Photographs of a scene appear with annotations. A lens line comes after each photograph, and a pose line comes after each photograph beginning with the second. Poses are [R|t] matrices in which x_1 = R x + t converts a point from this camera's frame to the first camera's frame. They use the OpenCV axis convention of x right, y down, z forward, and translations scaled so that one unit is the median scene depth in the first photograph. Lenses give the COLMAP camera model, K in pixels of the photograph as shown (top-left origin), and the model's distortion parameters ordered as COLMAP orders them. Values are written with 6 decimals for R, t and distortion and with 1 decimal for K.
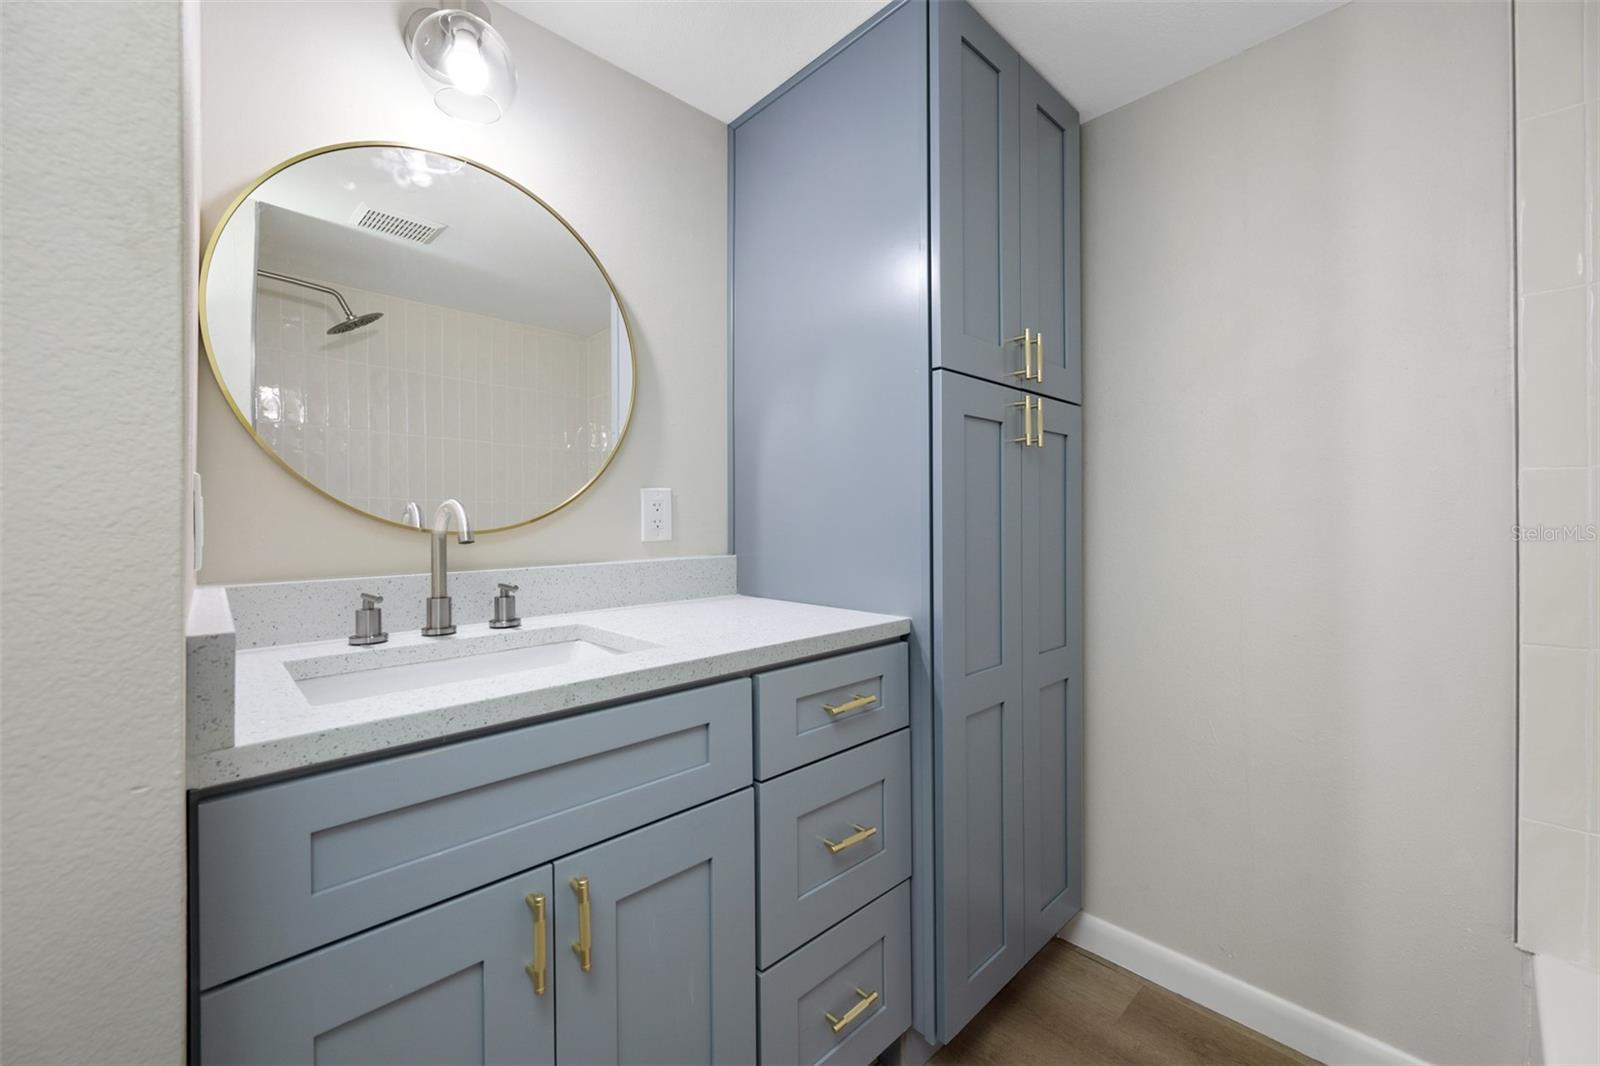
lens RADIAL K [[627.0, 0, 800.7], [0, 627.0, 509.8], [0, 0, 1]] dist [0.000026, -0.000063]
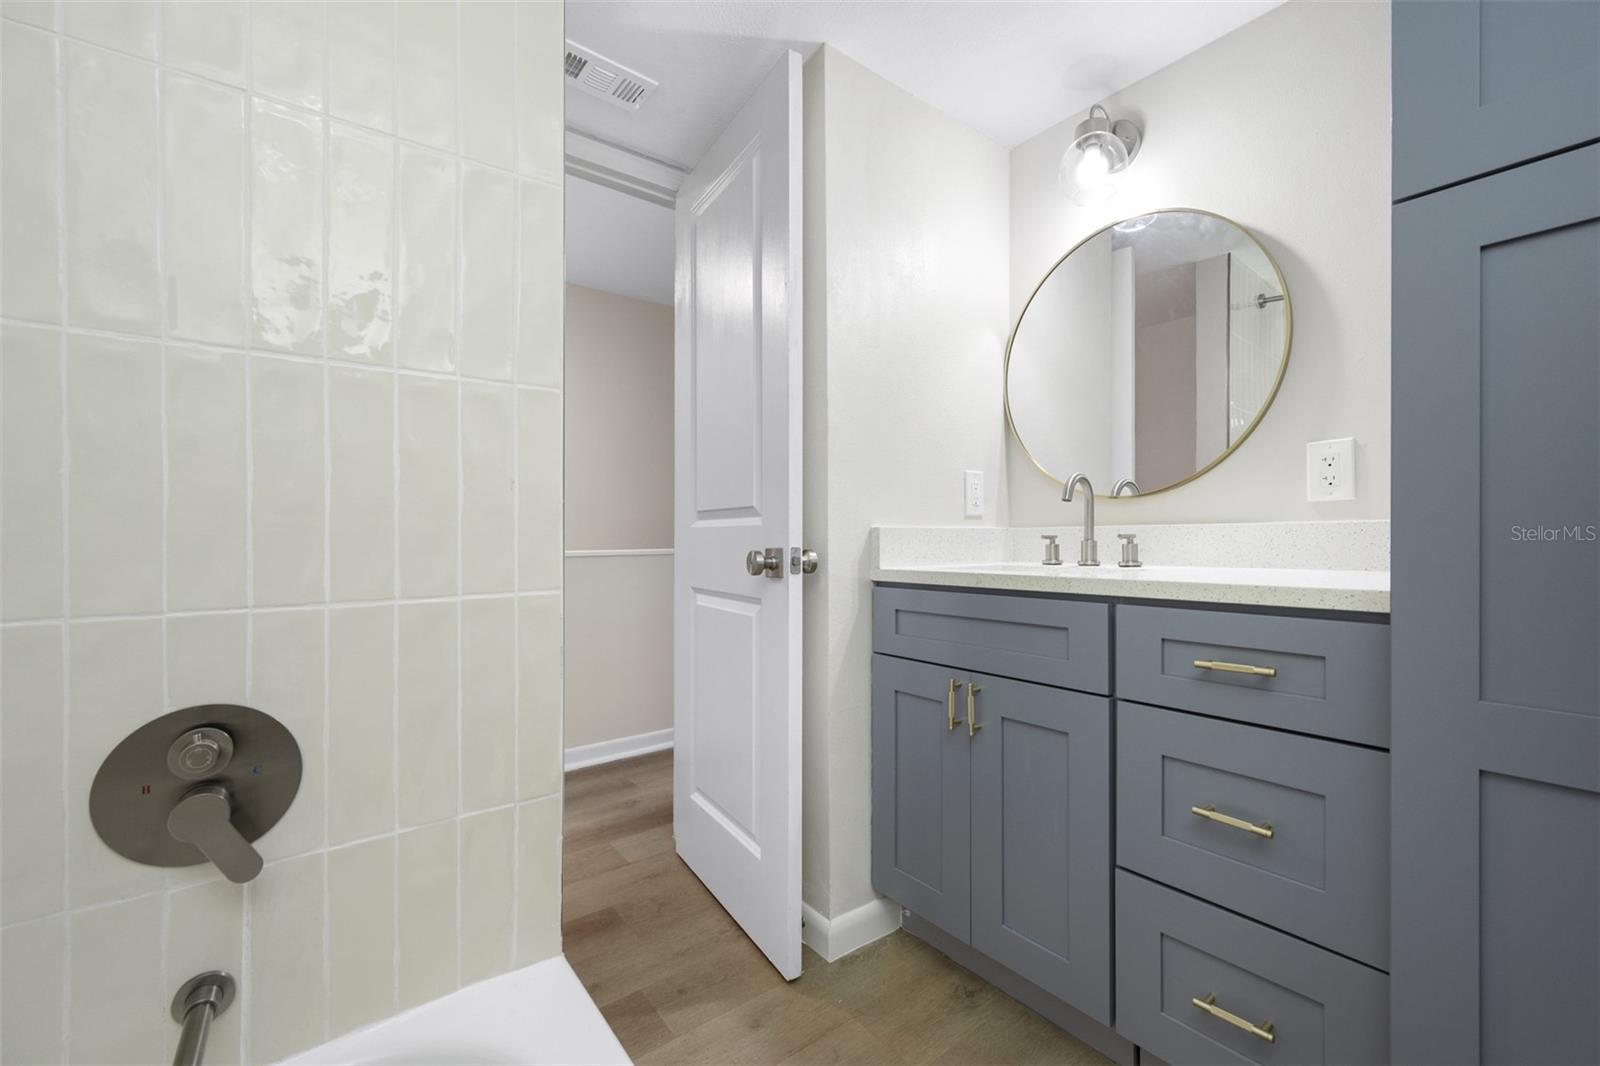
lens RADIAL K [[627.7, 0, 802.2], [0, 627.7, 544.9], [0, 0, 1]] dist [0.001925, 0.000419]
pose [[-0.121186, 0.003867, -0.992622, 0.734835], [0.014912, 0.999887, 0.002075, 0.099721], [0.992518, -0.014551, -0.121230, 0.385787]]
